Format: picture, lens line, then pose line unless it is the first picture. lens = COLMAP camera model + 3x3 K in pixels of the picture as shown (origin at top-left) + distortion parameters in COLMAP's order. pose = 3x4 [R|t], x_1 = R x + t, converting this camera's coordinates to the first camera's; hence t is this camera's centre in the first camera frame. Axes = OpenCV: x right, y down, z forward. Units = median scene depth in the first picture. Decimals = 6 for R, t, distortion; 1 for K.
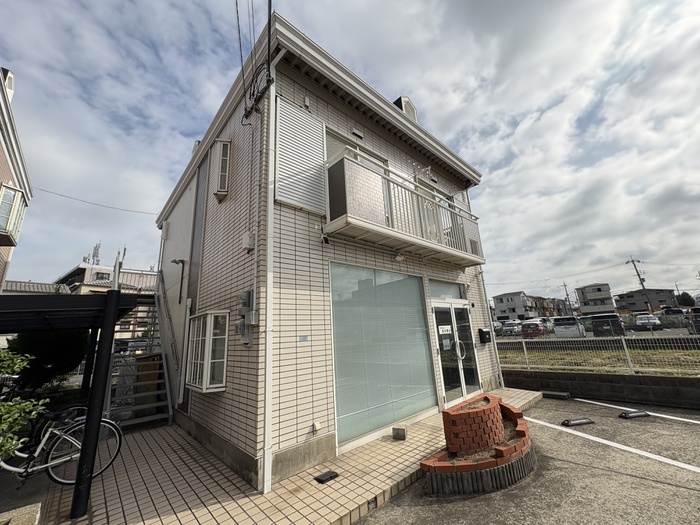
lens RADIAL K [[279.5, 0, 350.0], [0, 279.5, 262.5], [0, 0, 1]] dist [0.004466, -0.000416]
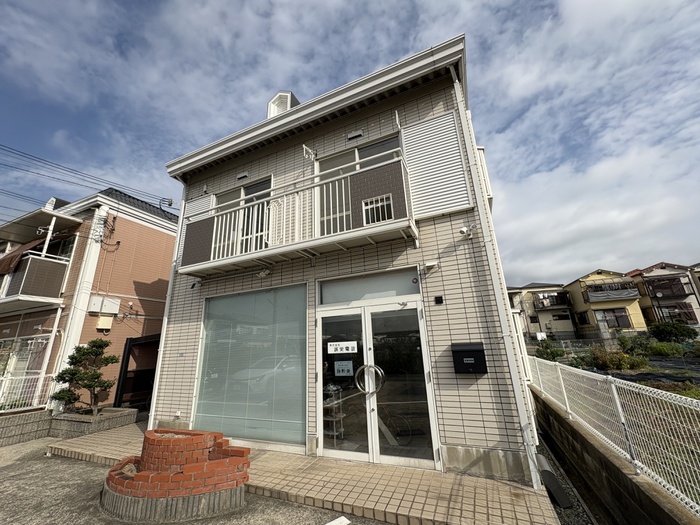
lens RADIAL K [[279.5, 0, 350.0], [0, 279.5, 262.5], [0, 0, 1]] dist [-0.002055, -0.000062]
pose [[0.401233, -0.231762, -0.886171, 1.779629], [0.249780, 0.958479, -0.137579, 0.235697], [0.881261, -0.166146, 0.442463, 1.278348]]
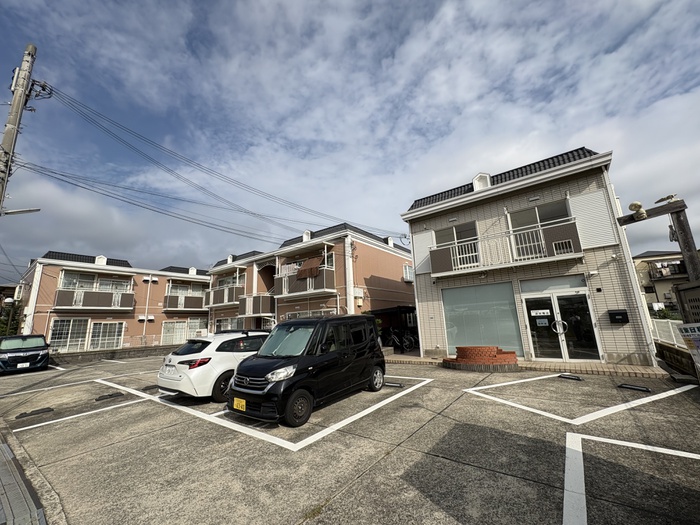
lens RADIAL K [[273.9, 0, 357.8], [0, 273.9, 276.8], [0, 0, 1]] dist [0.013305, -0.005027]
pose [[0.176617, -0.114557, -0.977591, 2.777885], [0.280217, 0.957956, -0.061630, -0.207756], [0.943549, -0.263052, 0.201292, -0.247384]]
